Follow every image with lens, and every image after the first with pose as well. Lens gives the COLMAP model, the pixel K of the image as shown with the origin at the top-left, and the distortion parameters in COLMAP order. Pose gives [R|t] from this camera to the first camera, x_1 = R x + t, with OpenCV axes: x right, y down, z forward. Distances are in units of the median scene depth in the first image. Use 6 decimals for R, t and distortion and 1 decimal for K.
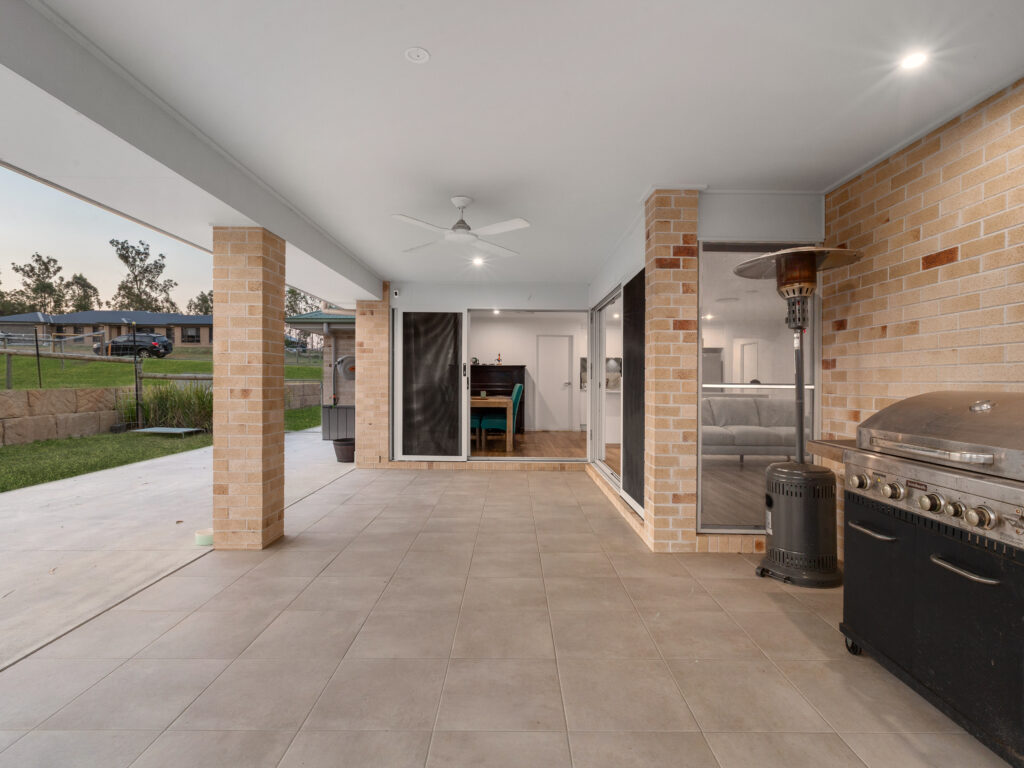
lens RADIAL K [[519.2, 0, 507.6], [0, 519.2, 379.8], [0, 0, 1]] dist [0.009763, -0.000641]
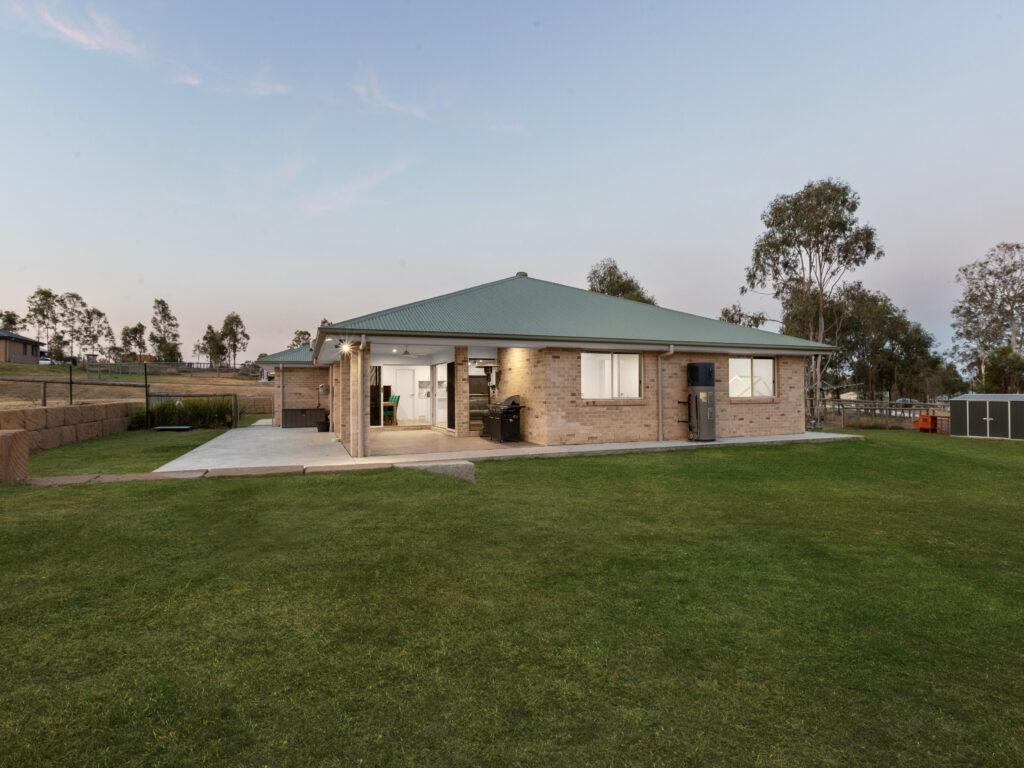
lens RADIAL K [[519.2, 0, 510.4], [0, 519.2, 385.8], [0, 0, 1]] dist [0.009763, -0.000641]
pose [[0.928072, -0.012799, 0.372181, -0.263496], [0.015810, 0.999862, -0.005041, -0.010560], [-0.372065, 0.010563, 0.928147, -0.910918]]
